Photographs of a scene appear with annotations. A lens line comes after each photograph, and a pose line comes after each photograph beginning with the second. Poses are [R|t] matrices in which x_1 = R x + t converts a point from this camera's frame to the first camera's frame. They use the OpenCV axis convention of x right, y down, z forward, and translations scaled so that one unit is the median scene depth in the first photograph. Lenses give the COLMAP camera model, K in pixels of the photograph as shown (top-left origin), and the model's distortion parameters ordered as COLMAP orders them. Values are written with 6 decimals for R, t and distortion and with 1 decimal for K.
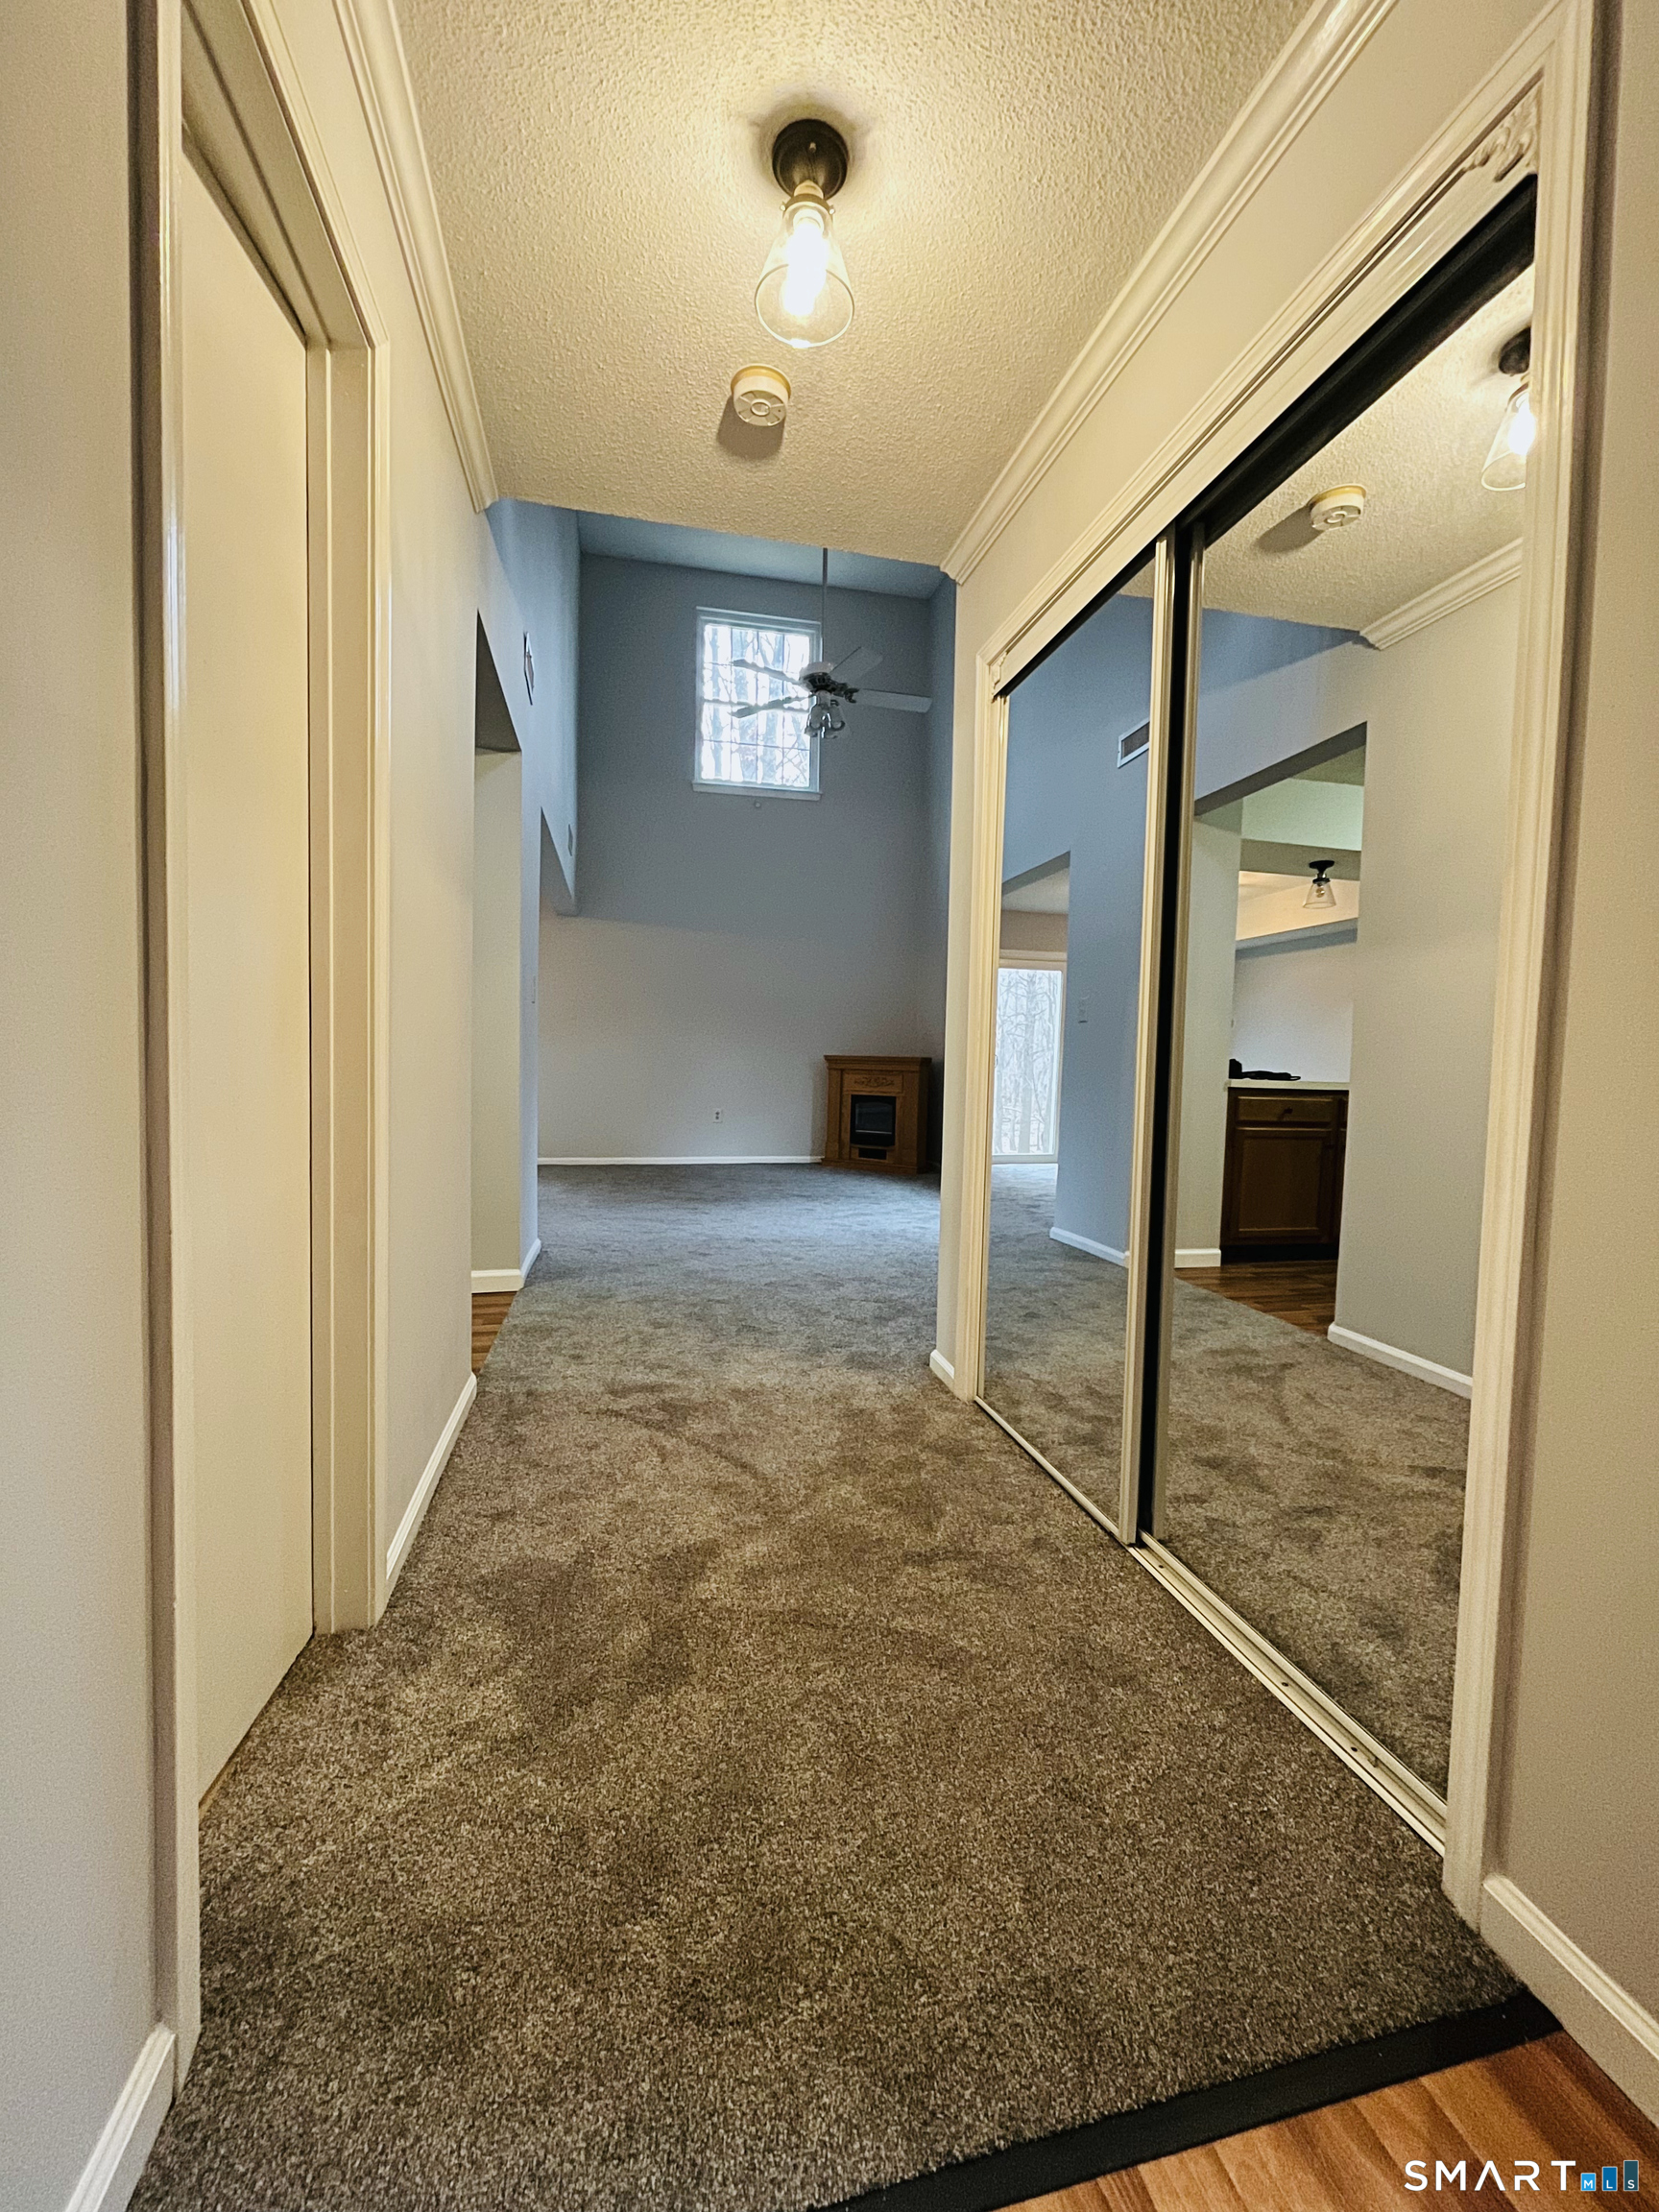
lens RADIAL K [[890.9, 0, 841.4], [0, 890.9, 1101.3], [0, 0, 1]] dist [-0.002385, -0.000366]
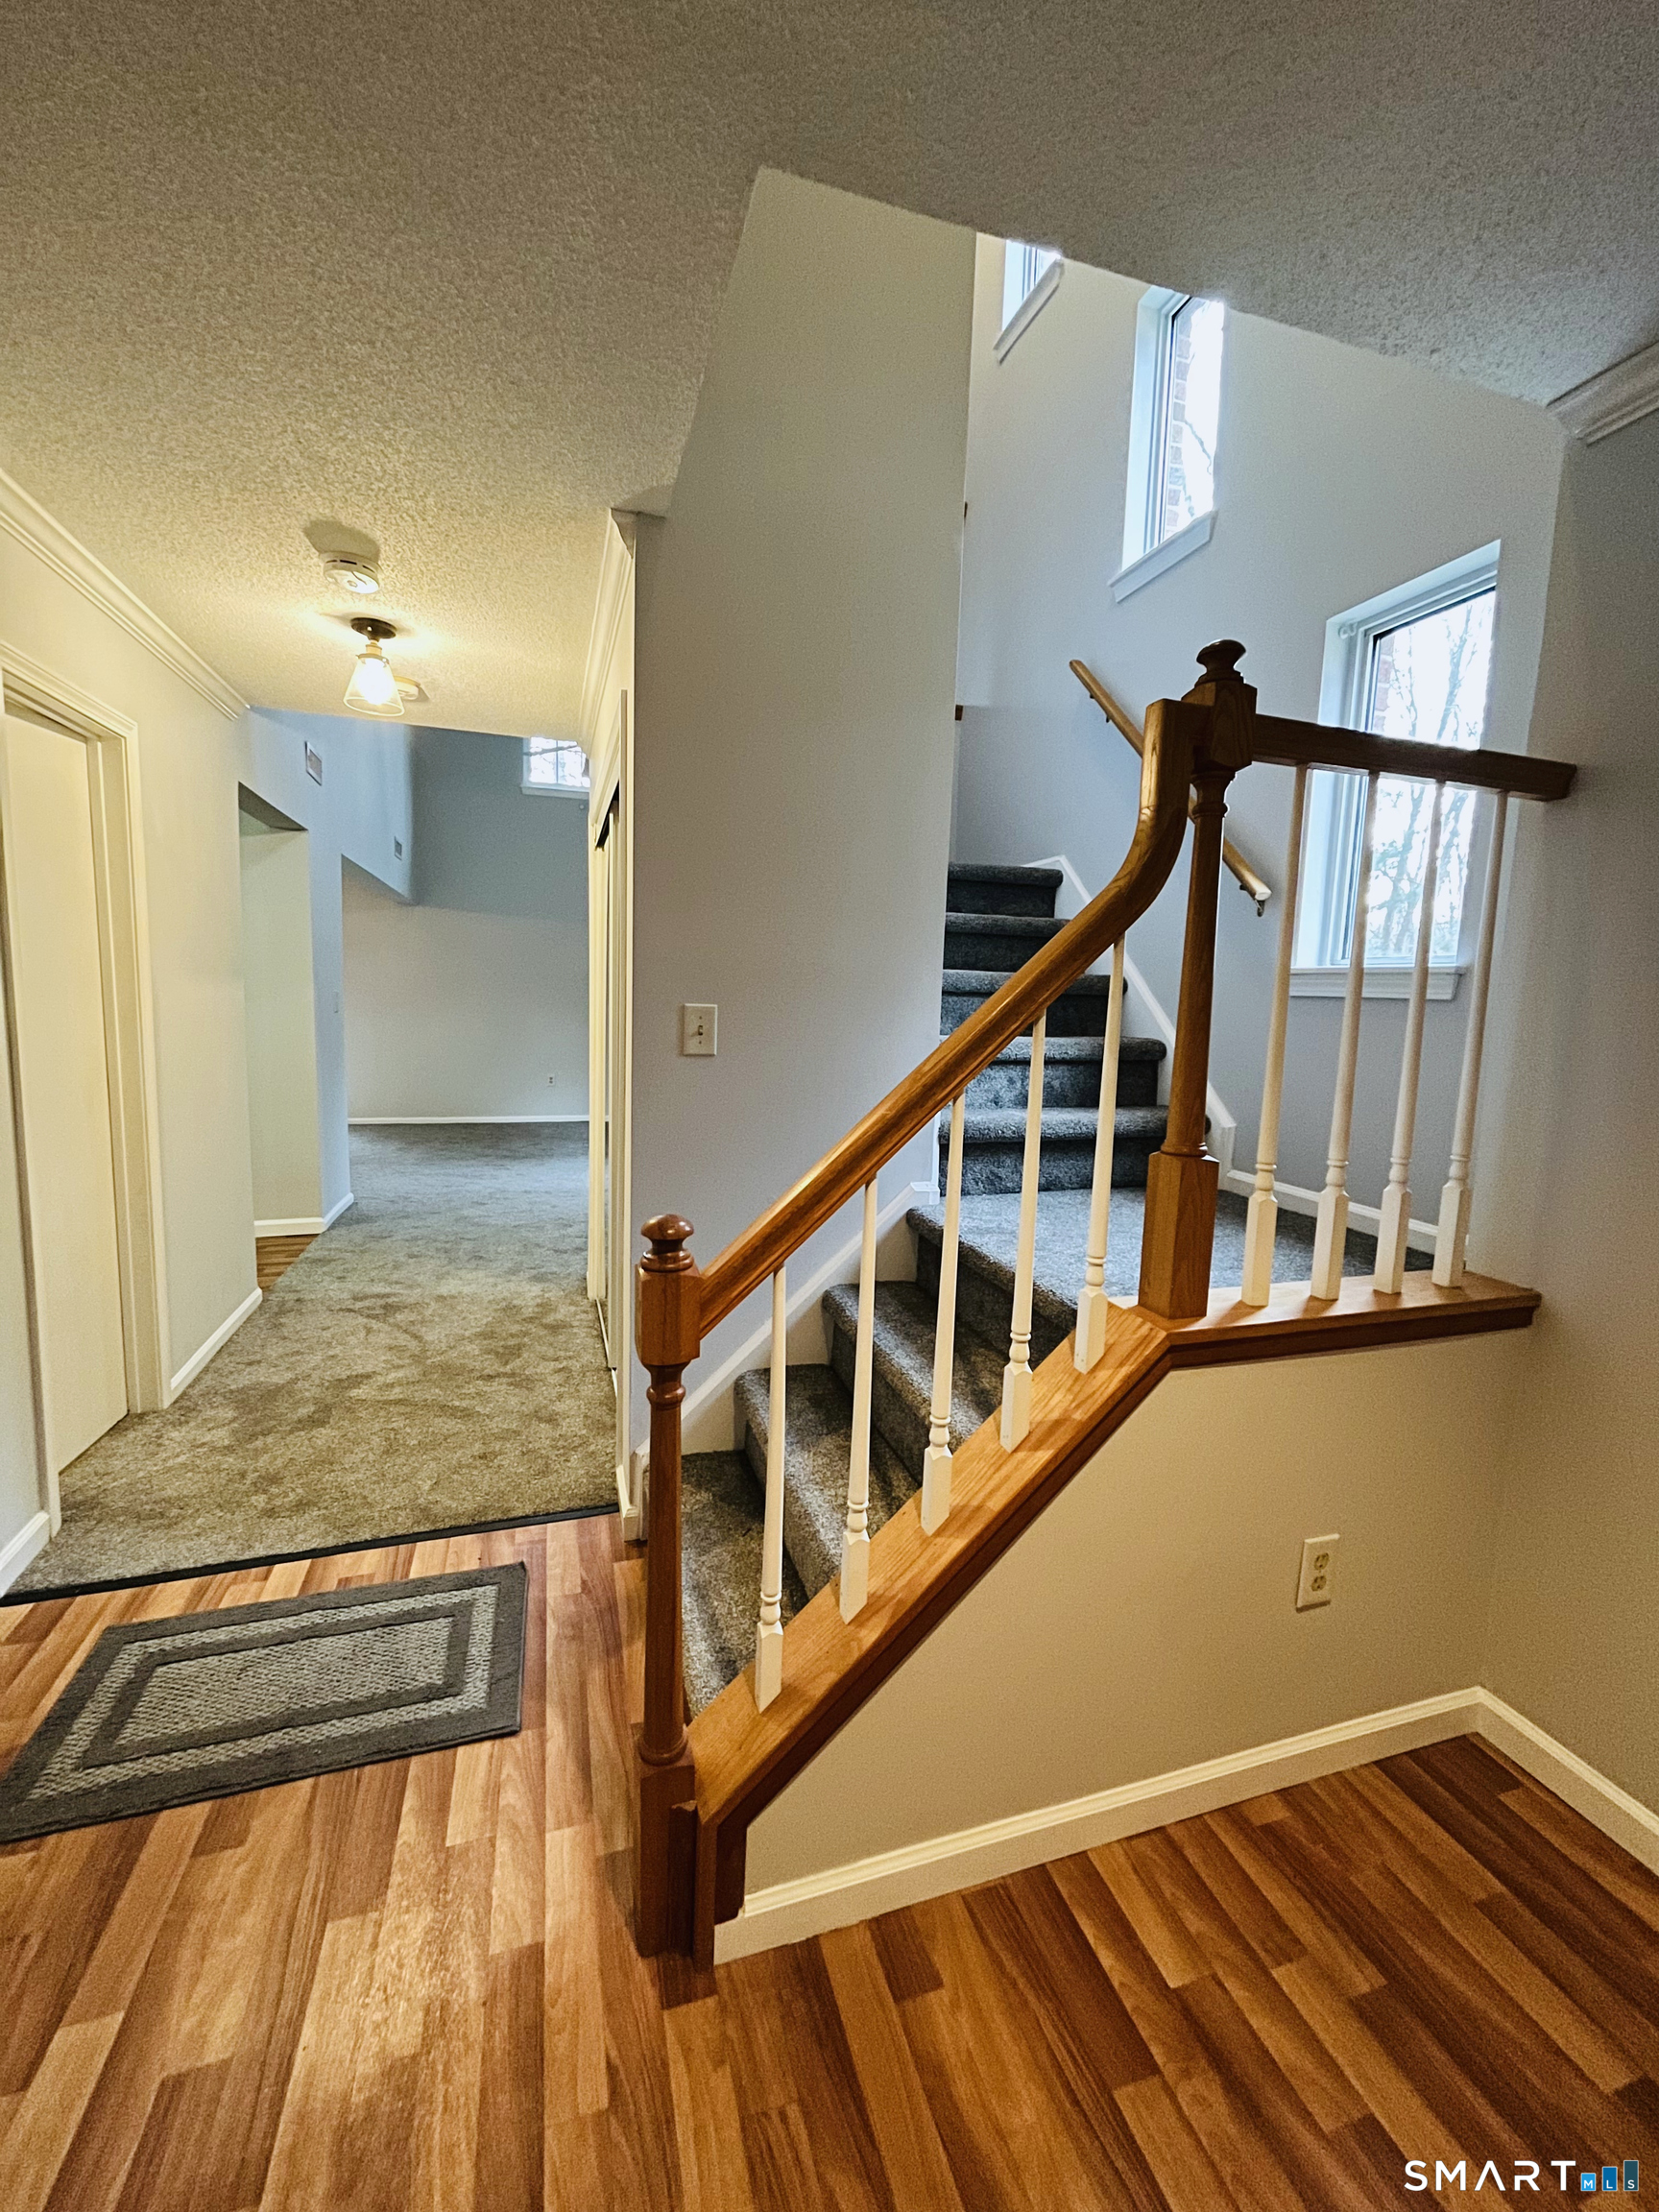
lens RADIAL K [[890.9, 0, 827.7], [0, 890.9, 1116.4], [0, 0, 1]] dist [-0.002385, -0.000366]
pose [[0.997404, -0.002706, 0.071958, 0.488823], [-0.003344, 0.996475, 0.083826, -0.125951], [-0.071931, -0.083849, 0.993879, -0.603817]]
